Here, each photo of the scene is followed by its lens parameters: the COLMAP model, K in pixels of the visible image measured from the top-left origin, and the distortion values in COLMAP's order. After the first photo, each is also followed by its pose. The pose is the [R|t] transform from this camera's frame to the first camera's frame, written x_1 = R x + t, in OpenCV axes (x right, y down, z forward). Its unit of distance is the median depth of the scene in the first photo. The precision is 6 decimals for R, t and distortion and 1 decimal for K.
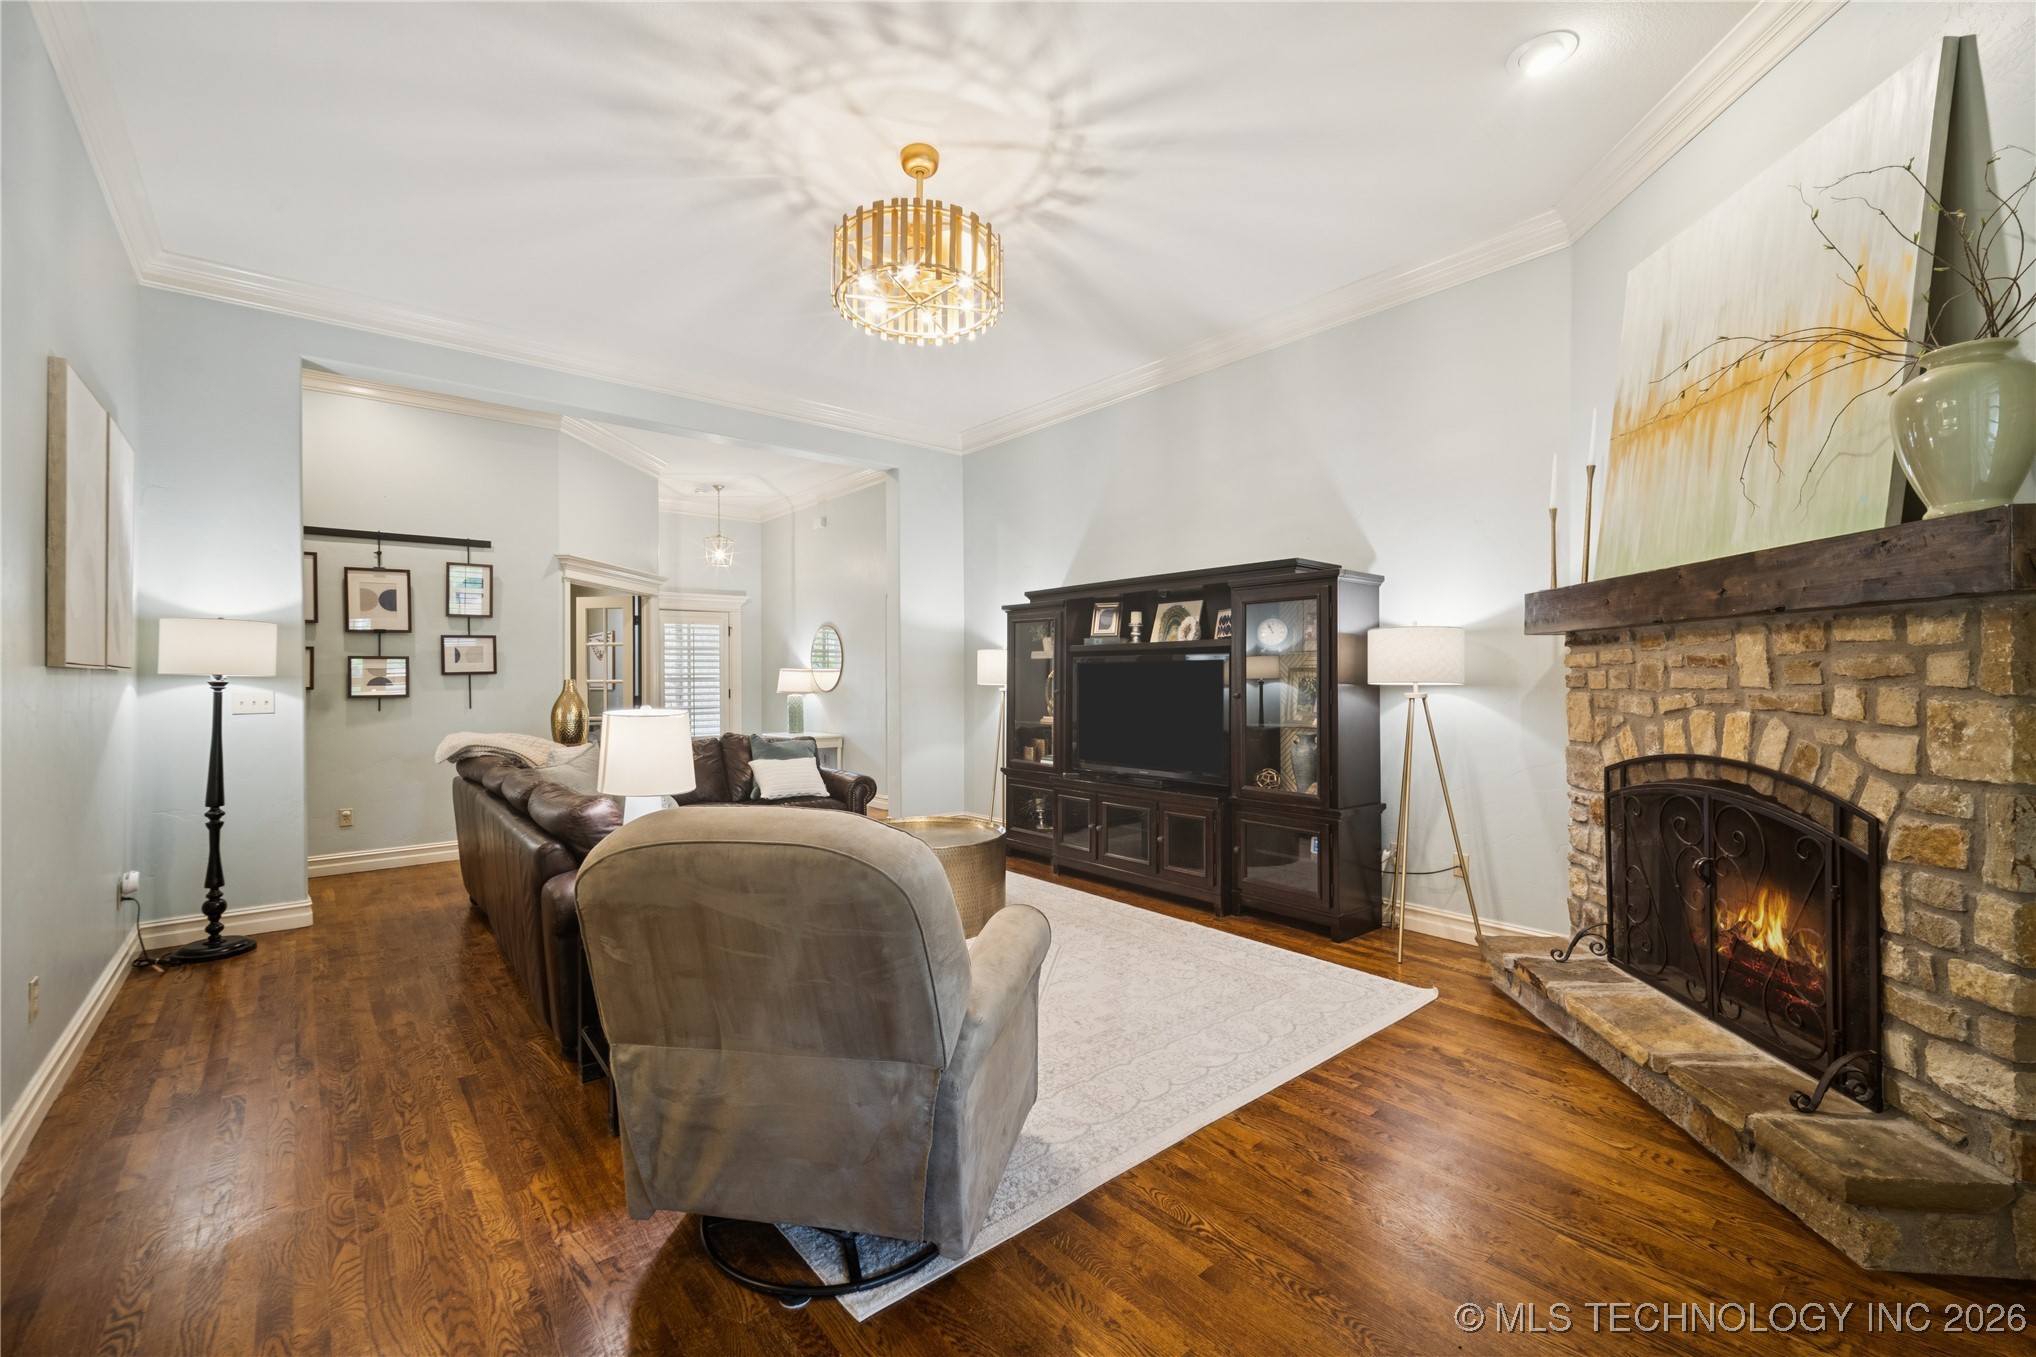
lens RADIAL K [[836.7, 0, 1004.7], [0, 836.7, 673.7], [0, 0, 1]] dist [0.000926, 0.000205]
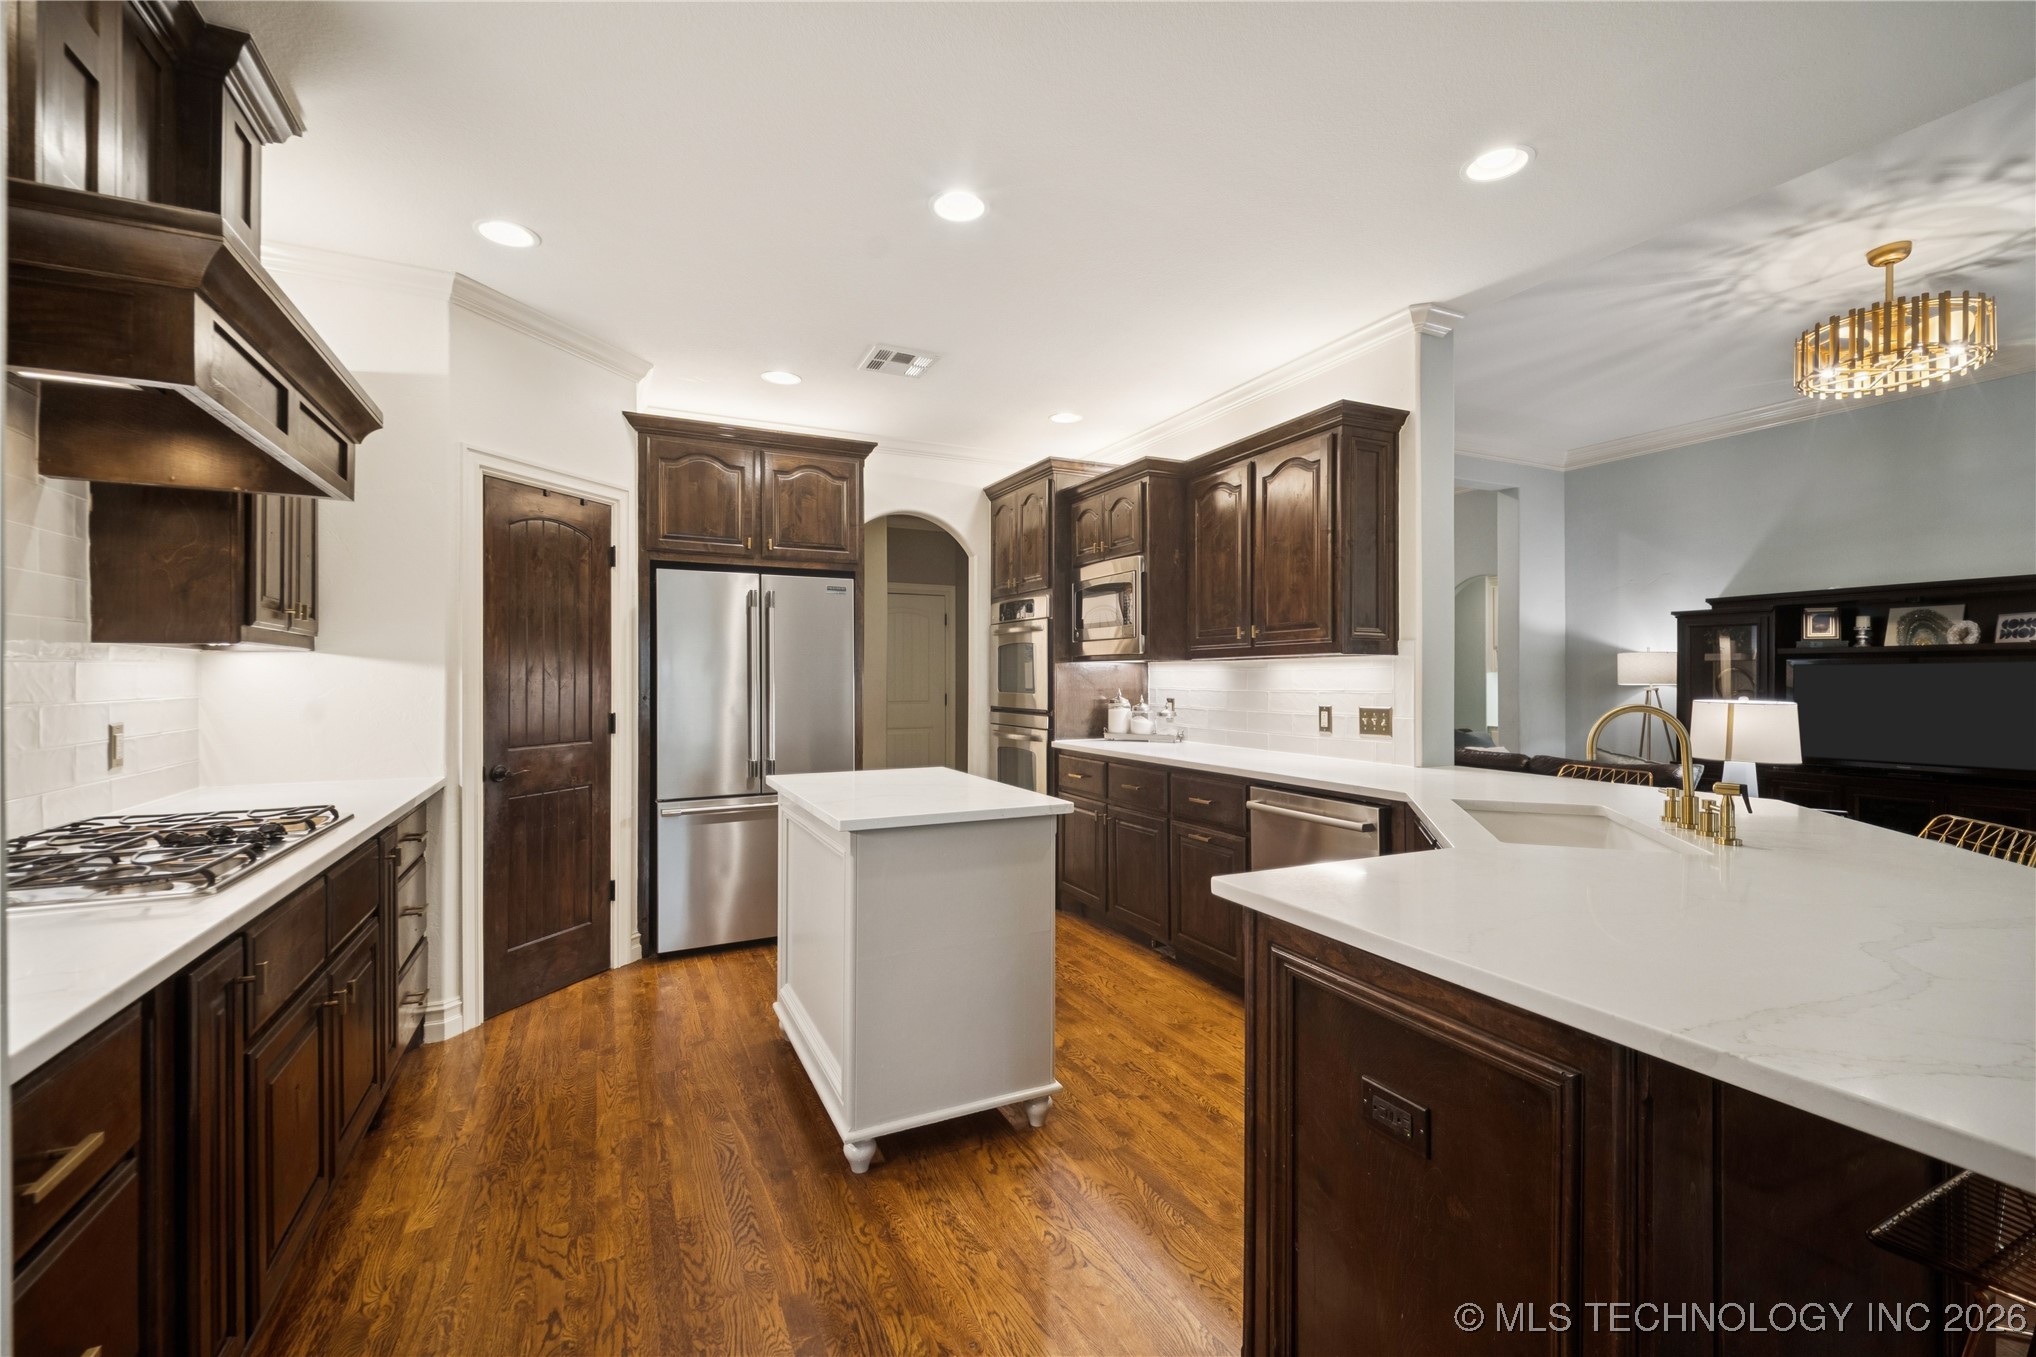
lens RADIAL K [[836.7, 0, 1017.9], [0, 836.7, 674.5], [0, 0, 1]] dist [0.000926, 0.000205]
pose [[0.968186, 0.004188, -0.250198, -1.043753], [-0.002479, 0.999971, 0.007145, -0.008708], [0.250220, -0.006297, 0.968168, -0.507729]]
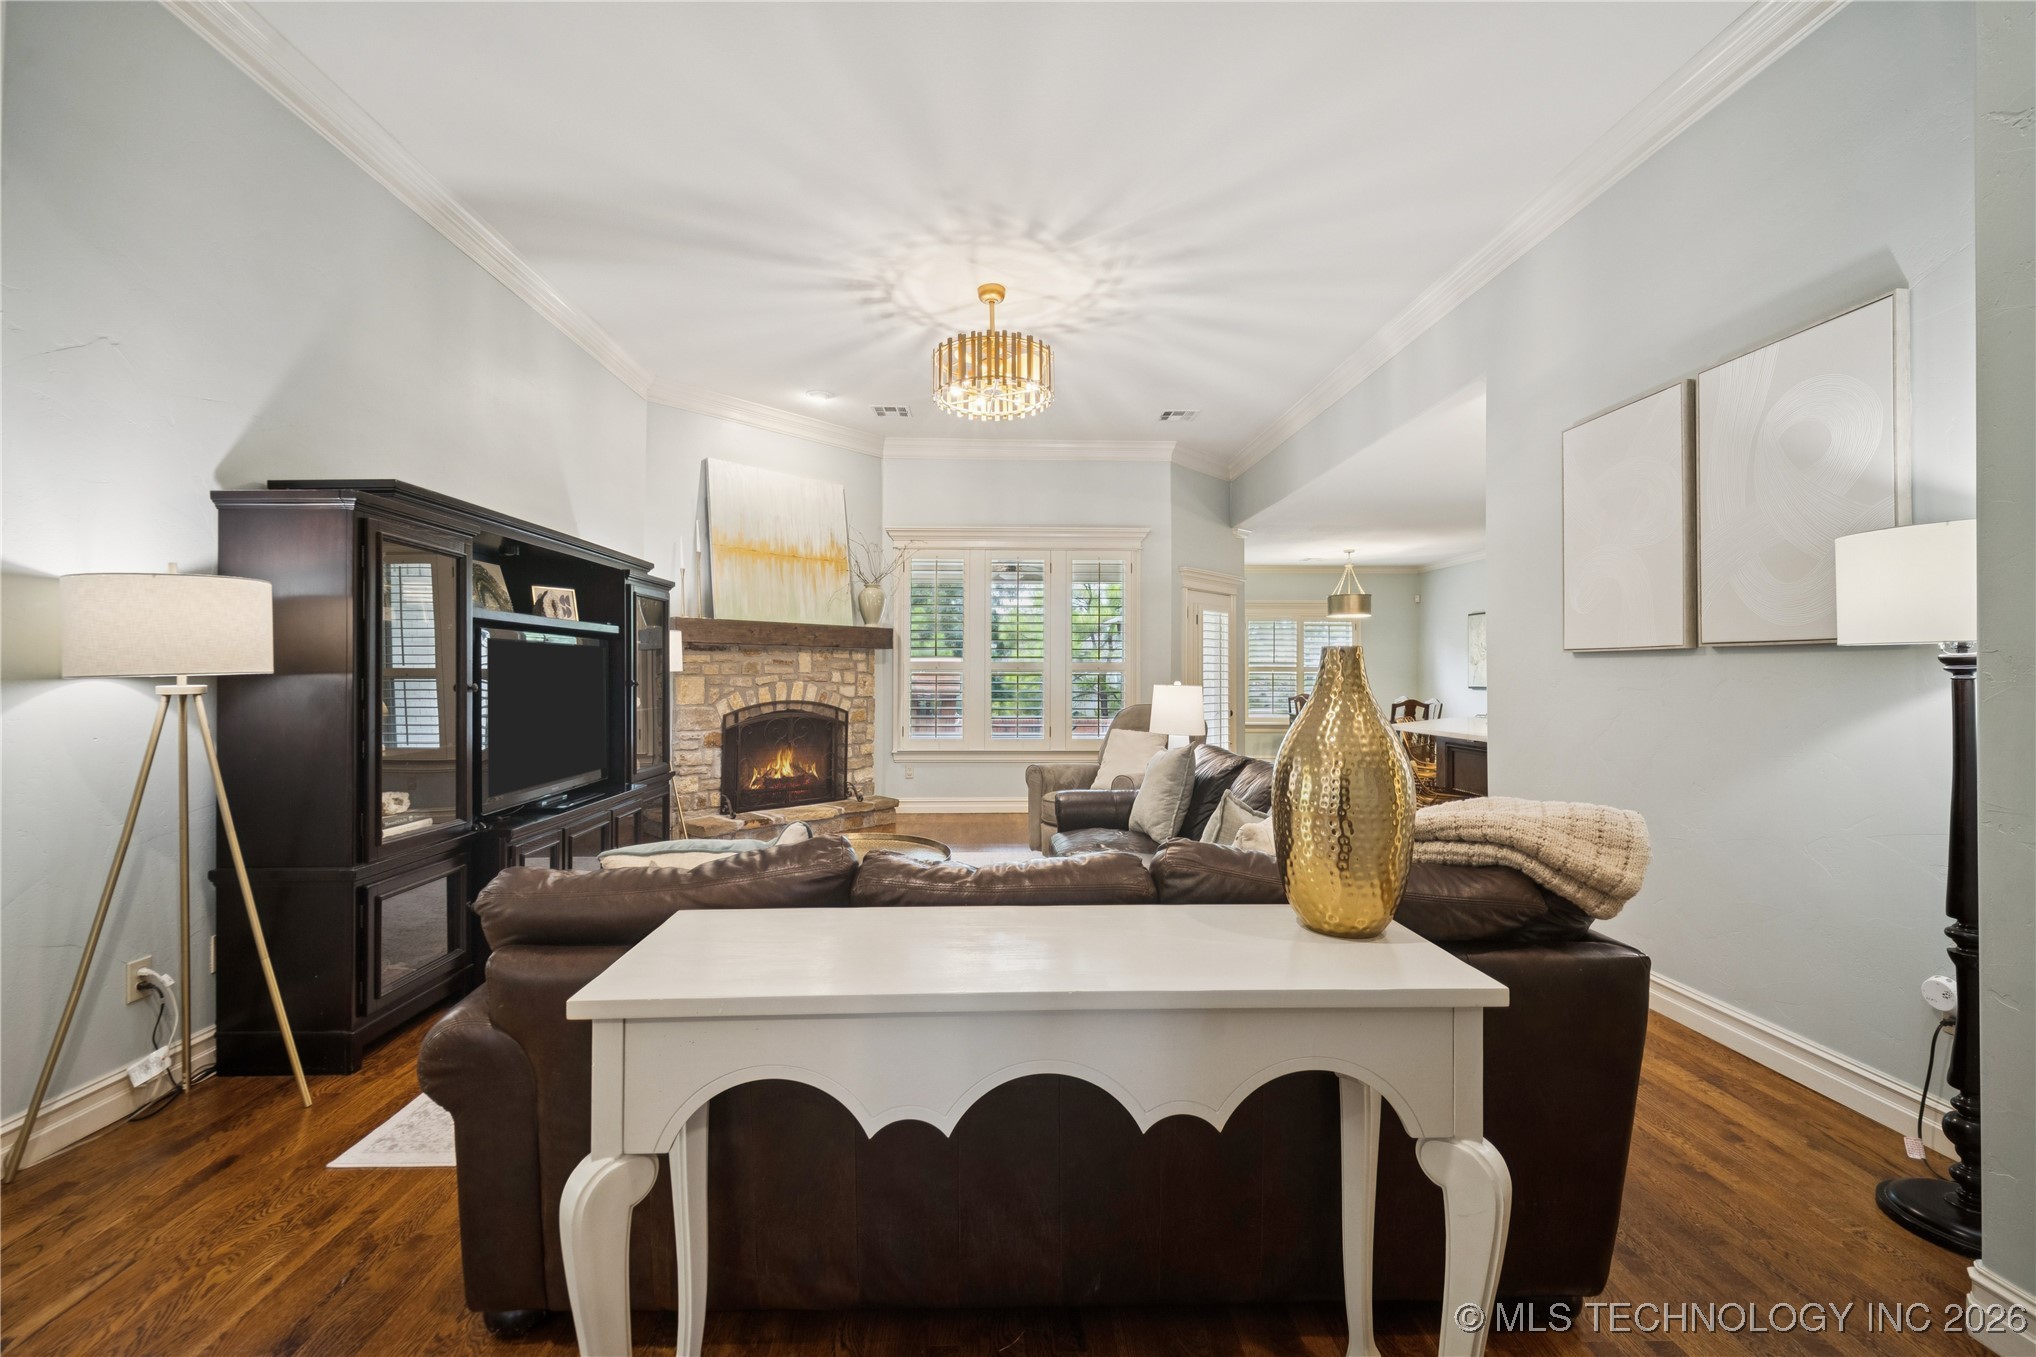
lens RADIAL K [[836.7, 0, 1009.9], [0, 836.7, 676.5], [0, 0, 1]] dist [0.000926, 0.000205]
pose [[-0.791427, 0.004205, 0.611249, -0.999684], [0.002463, 0.999990, -0.003691, 0.031816], [-0.611259, -0.001416, -0.791430, 2.135439]]
